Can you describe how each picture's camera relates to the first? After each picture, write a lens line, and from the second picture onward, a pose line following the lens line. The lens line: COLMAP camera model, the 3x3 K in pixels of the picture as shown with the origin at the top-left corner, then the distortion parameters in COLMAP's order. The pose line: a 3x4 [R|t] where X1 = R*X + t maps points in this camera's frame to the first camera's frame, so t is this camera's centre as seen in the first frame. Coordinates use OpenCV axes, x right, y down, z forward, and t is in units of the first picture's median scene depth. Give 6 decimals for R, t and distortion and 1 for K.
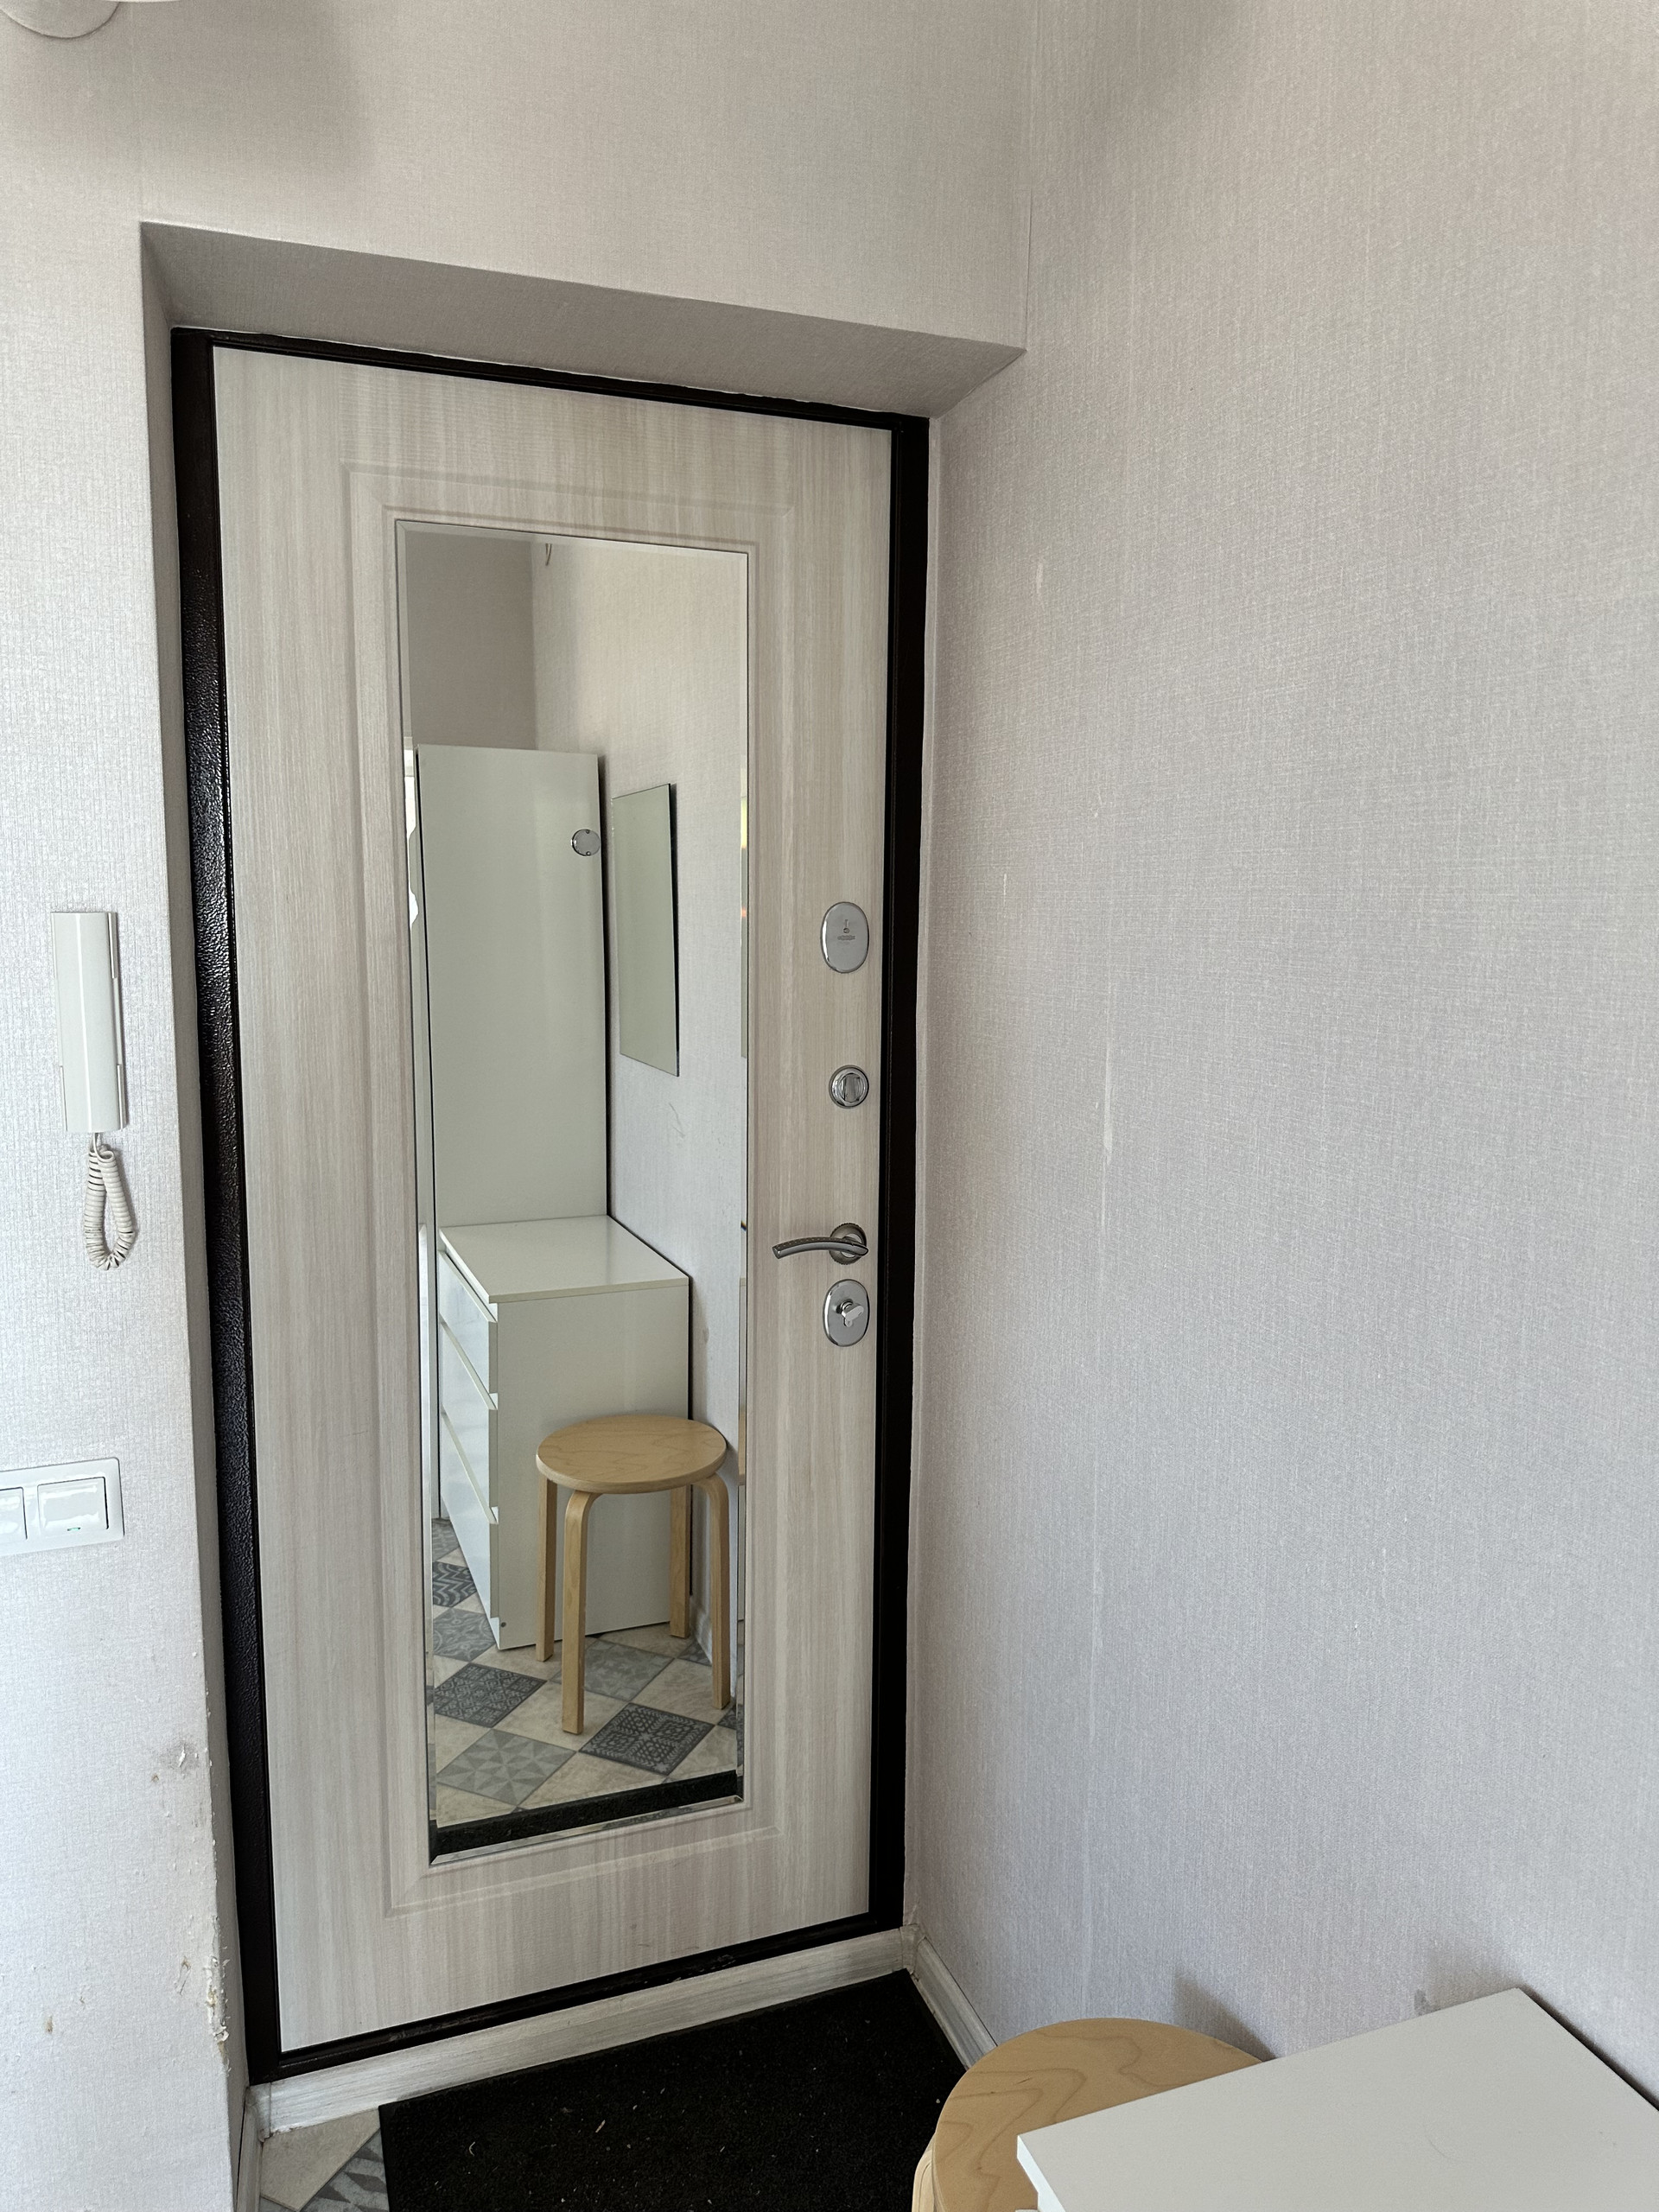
lens RADIAL K [[1562.5, 0, 832.3], [0, 1562.5, 1095.5], [0, 0, 1]] dist [0.047183, -0.056121]
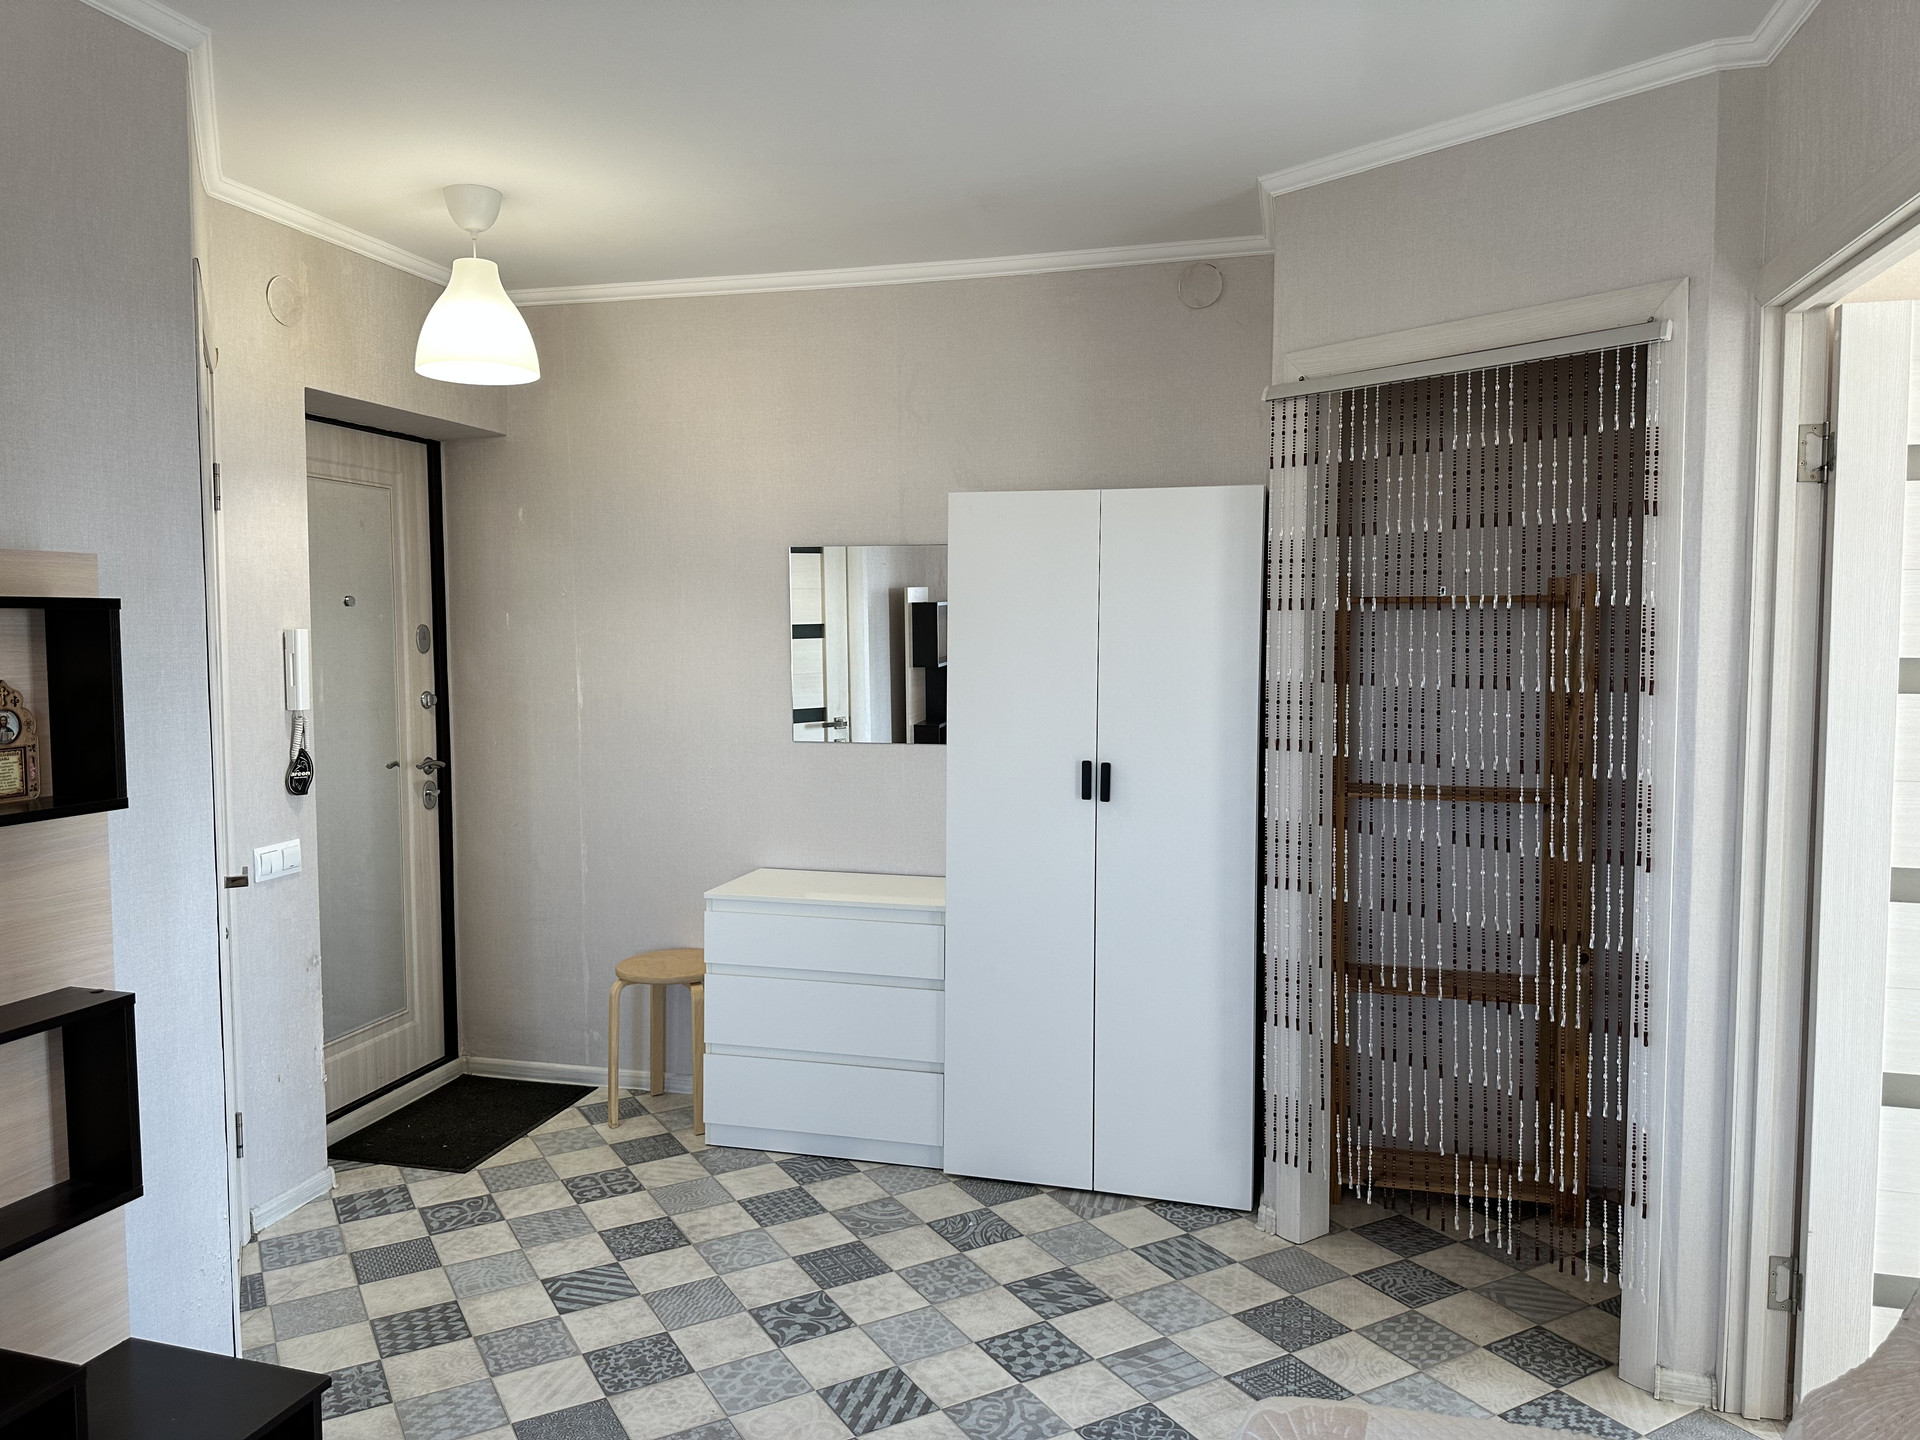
lens RADIAL K [[1356.2, 0, 956.5], [0, 1356.2, 711.6], [0, 0, 1]] dist [0.047183, -0.056121]
pose [[0.595769, -0.069170, 0.800172, -1.207255], [0.118561, 0.992944, -0.002441, 0.115248], [-0.794357, 0.096323, 0.599766, -0.942426]]
